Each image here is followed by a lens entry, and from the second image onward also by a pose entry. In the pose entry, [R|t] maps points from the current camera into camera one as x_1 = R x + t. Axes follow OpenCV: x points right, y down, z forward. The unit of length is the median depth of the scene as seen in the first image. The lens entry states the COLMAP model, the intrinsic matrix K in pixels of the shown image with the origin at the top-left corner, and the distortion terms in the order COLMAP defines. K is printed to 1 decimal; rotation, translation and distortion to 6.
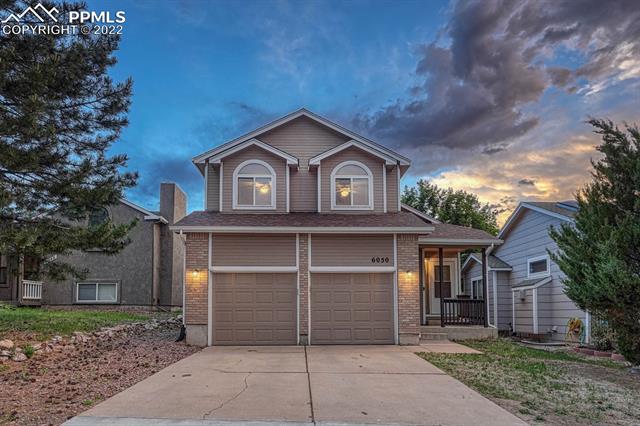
lens RADIAL K [[294.5, 0, 319.3], [0, 294.5, 226.6], [0, 0, 1]] dist [-0.010825, -0.000617]
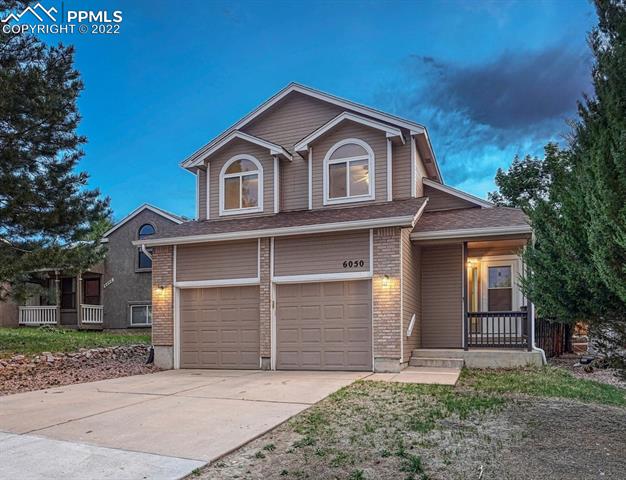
lens RADIAL K [[370.4, 0, 313.0], [0, 370.4, 240.1], [0, 0, 1]] dist [-0.006540, 0.000196]
pose [[0.955497, -0.079002, -0.284227, 0.372705], [0.088195, 0.995909, 0.019671, 0.020764], [0.281510, -0.043863, 0.958555, 0.032065]]
